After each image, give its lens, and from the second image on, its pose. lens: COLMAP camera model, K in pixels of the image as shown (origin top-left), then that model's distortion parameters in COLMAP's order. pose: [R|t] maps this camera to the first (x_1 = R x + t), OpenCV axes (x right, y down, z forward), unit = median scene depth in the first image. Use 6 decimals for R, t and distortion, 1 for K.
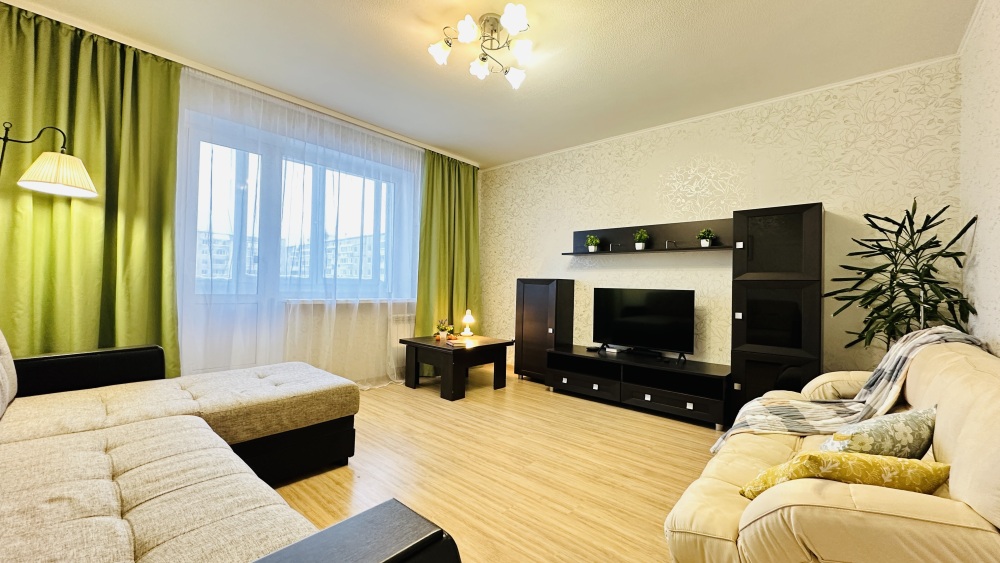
lens RADIAL K [[396.3, 0, 502.2], [0, 396.3, 283.6], [0, 0, 1]] dist [-0.000914, 0.000383]
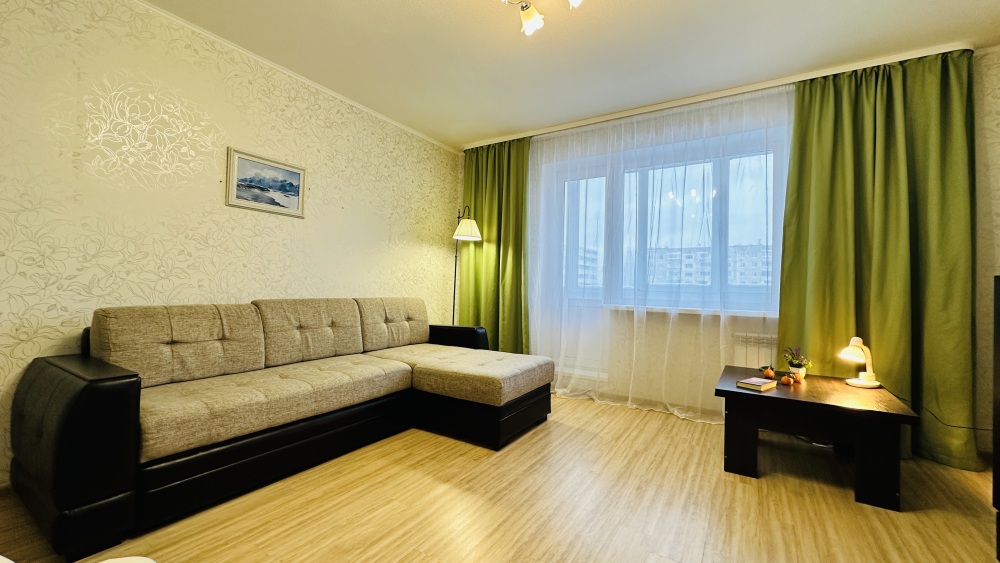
lens RADIAL K [[396.3, 0, 500.0], [0, 396.3, 283.2], [0, 0, 1]] dist [-0.000914, 0.000383]
pose [[0.156097, -0.026298, -0.987392, 0.516316], [-0.010050, 0.999551, -0.028211, 0.016749], [0.987691, 0.014327, 0.155763, 0.605870]]
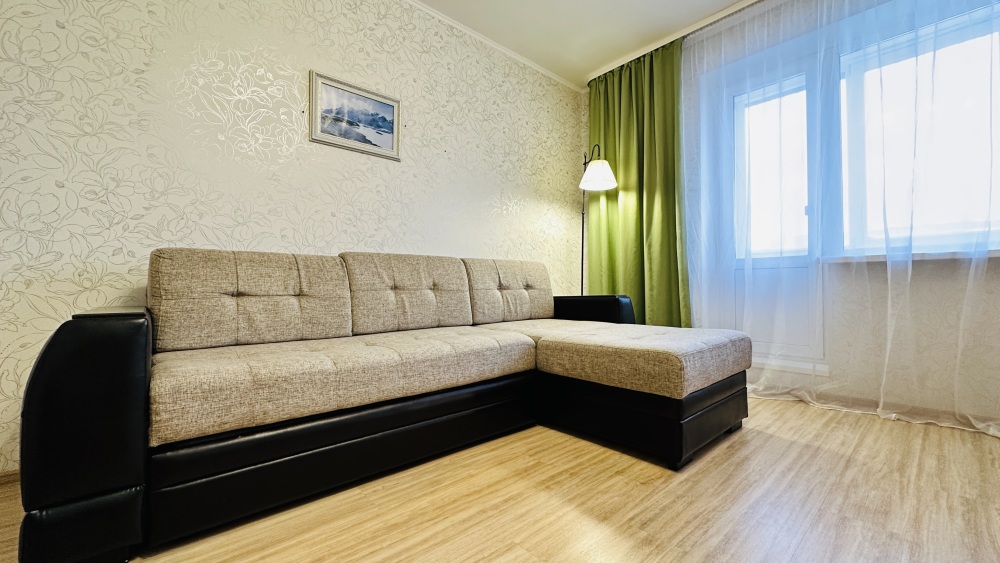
lens RADIAL K [[396.3, 0, 499.5], [0, 396.3, 283.1], [0, 0, 1]] dist [-0.000914, 0.000383]
pose [[-0.130299, -0.031067, -0.990988, 0.241675], [0.012736, 0.999374, -0.033004, 0.111484], [0.991393, -0.016922, -0.129822, 0.578269]]
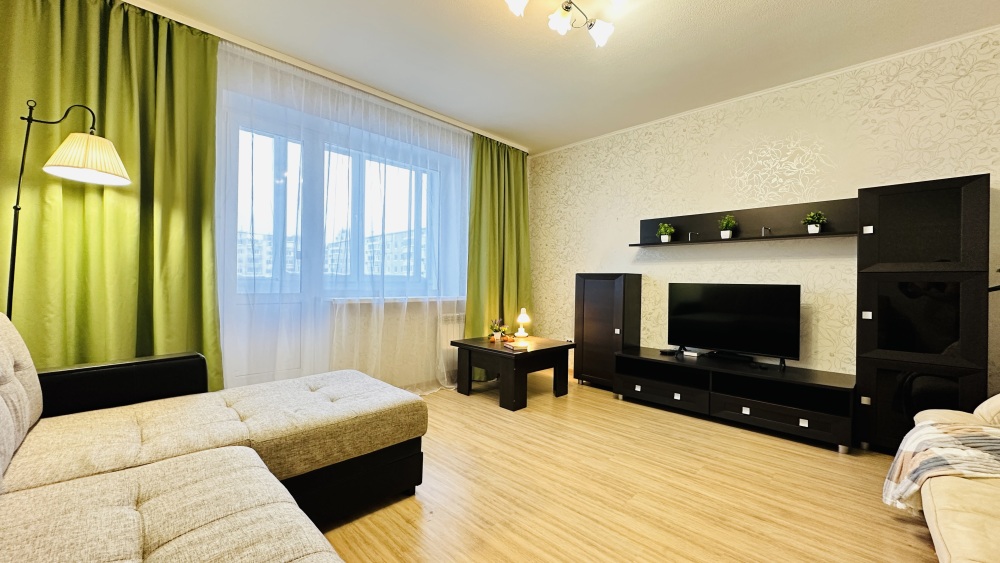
lens RADIAL K [[396.3, 0, 502.3], [0, 396.3, 284.0], [0, 0, 1]] dist [-0.000914, 0.000383]
pose [[0.998159, -0.008479, -0.060054, -0.108018], [0.009153, 0.999898, 0.010958, -0.000445], [0.059955, -0.011487, 0.998135, 0.123529]]
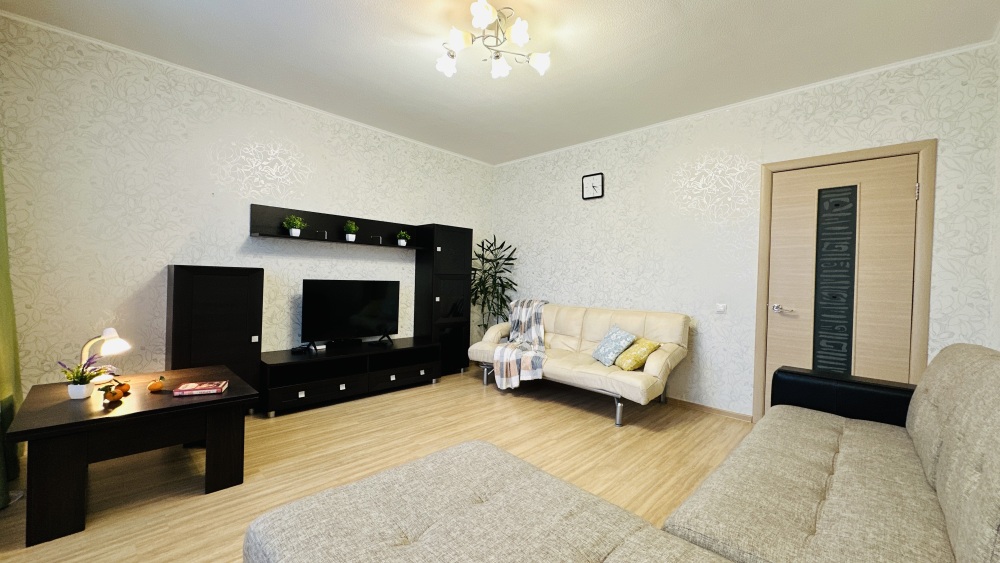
lens RADIAL K [[396.3, 0, 487.5], [0, 396.3, 285.5], [0, 0, 1]] dist [-0.000914, 0.000383]
pose [[0.061687, -0.030733, 0.997622, -0.749347], [-0.020051, 0.999286, 0.032025, -0.013872], [-0.997894, -0.021979, 0.061027, 0.699699]]
